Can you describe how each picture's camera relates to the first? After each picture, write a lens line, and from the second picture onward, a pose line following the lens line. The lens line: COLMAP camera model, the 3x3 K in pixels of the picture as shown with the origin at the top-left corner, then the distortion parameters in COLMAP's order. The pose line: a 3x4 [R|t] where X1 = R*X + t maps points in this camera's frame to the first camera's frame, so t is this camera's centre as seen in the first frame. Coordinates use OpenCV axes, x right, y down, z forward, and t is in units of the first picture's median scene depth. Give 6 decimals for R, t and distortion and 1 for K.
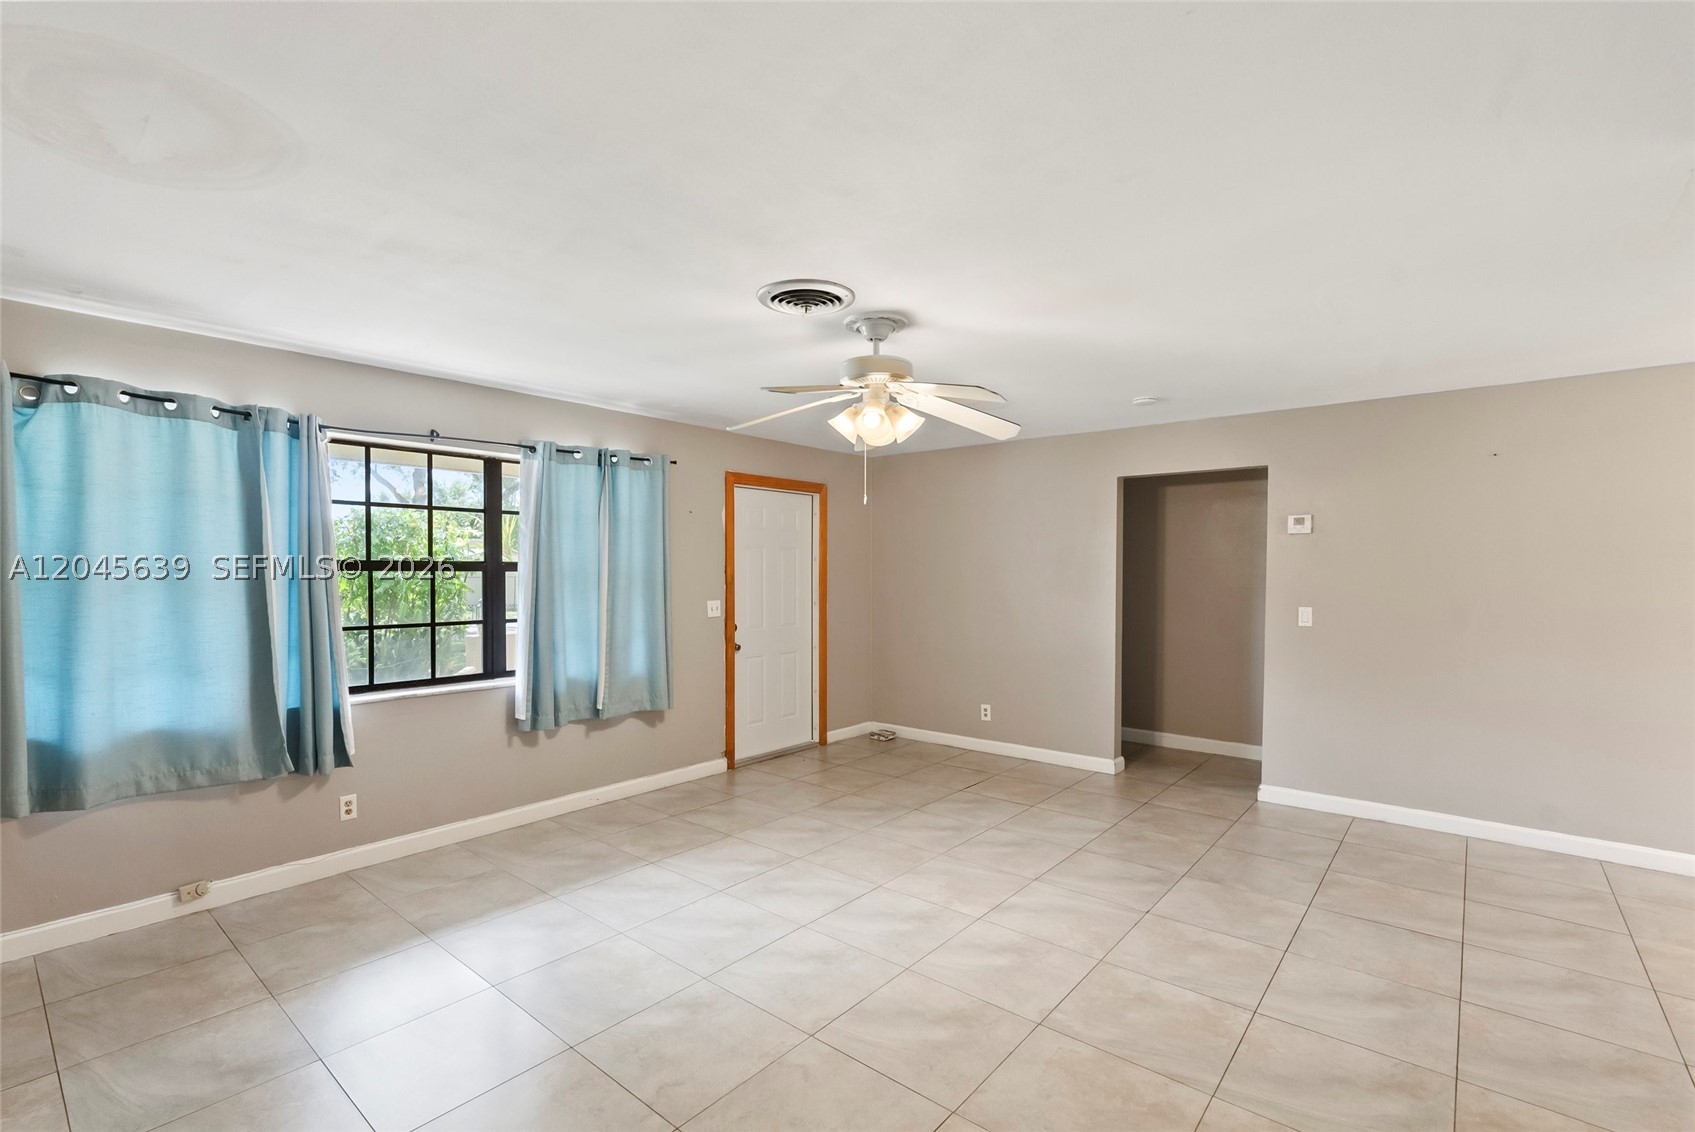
lens RADIAL K [[757.1, 0, 832.0], [0, 757.1, 590.2], [0, 0, 1]] dist [-0.005075, -0.000695]
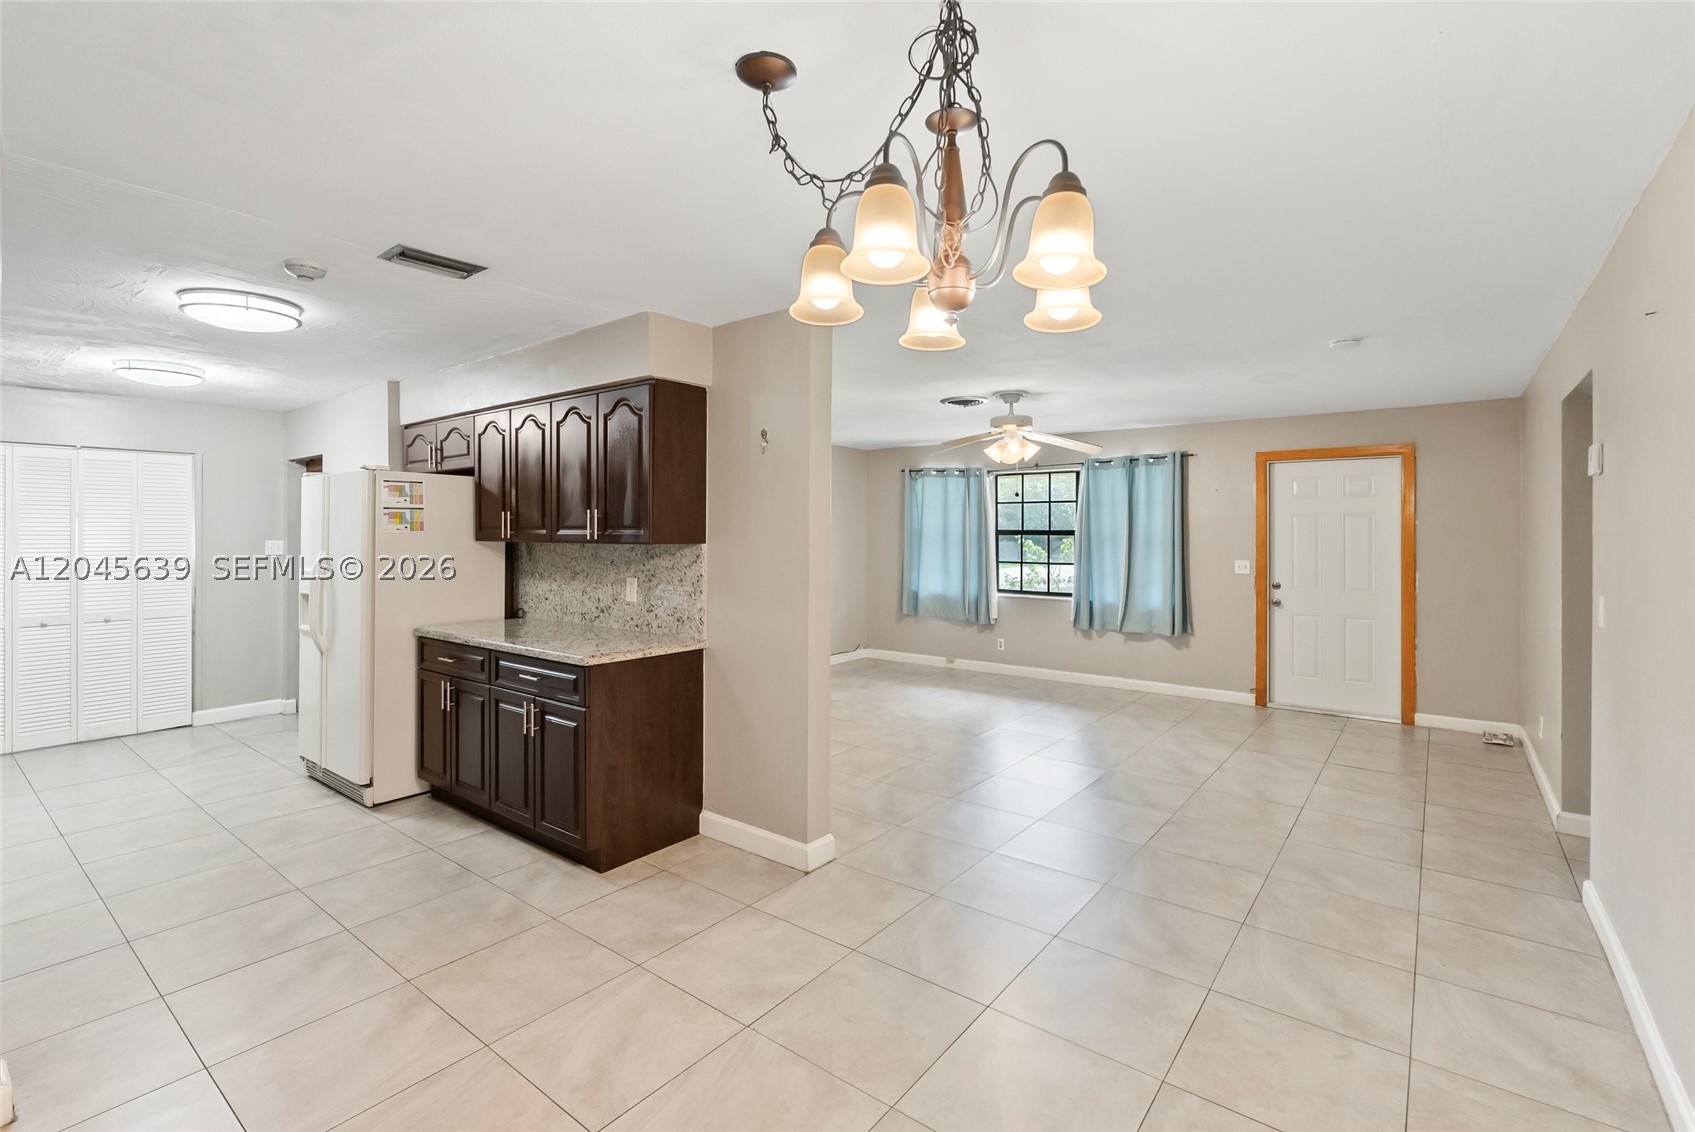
lens RADIAL K [[757.1, 0, 846.1], [0, 757.1, 526.3], [0, 0, 1]] dist [-0.005075, -0.000695]
pose [[0.043328, -0.011111, -0.998999, 1.659428], [-0.030053, 0.999471, -0.012419, -0.011388], [0.998609, 0.030561, 0.042971, 0.502287]]
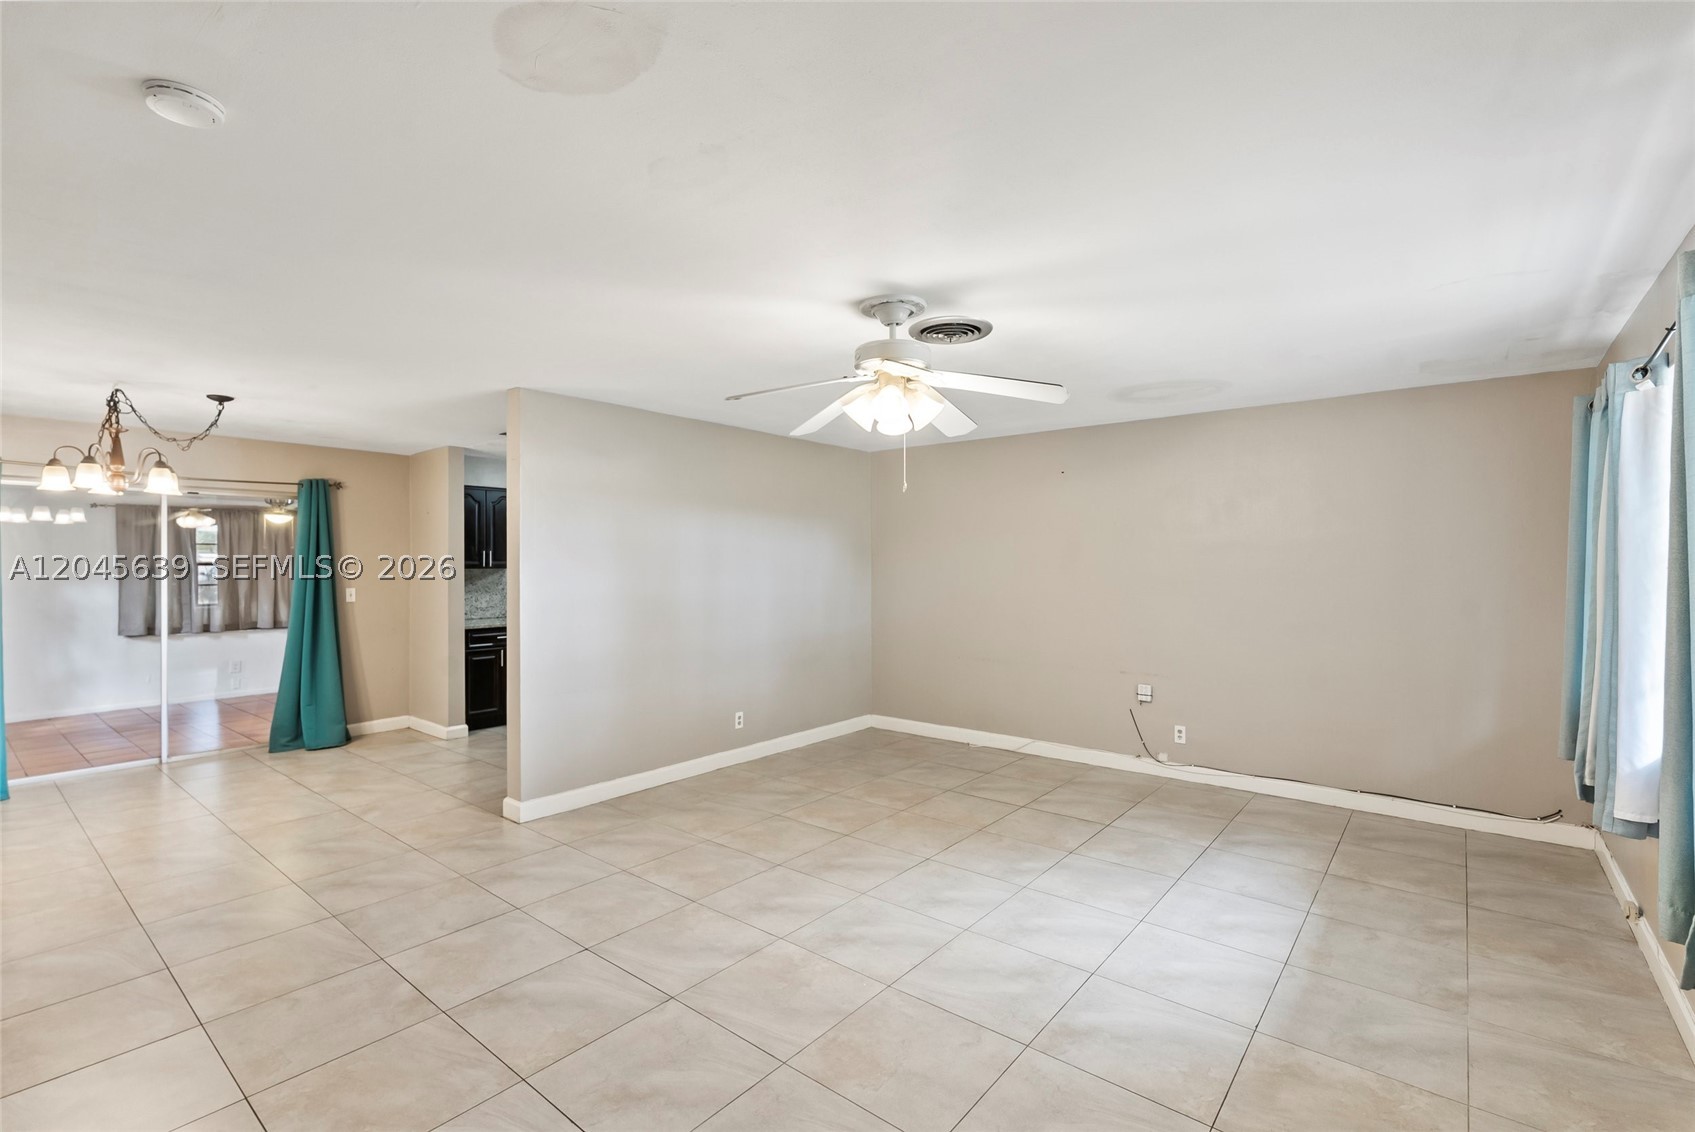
lens RADIAL K [[757.1, 0, 849.0], [0, 757.1, 569.9], [0, 0, 1]] dist [-0.005075, -0.000695]
pose [[-0.999513, -0.000787, -0.031179, 0.132236], [-0.001936, 0.999319, 0.036844, -0.048319], [0.031129, 0.036886, -0.998835, 1.802925]]
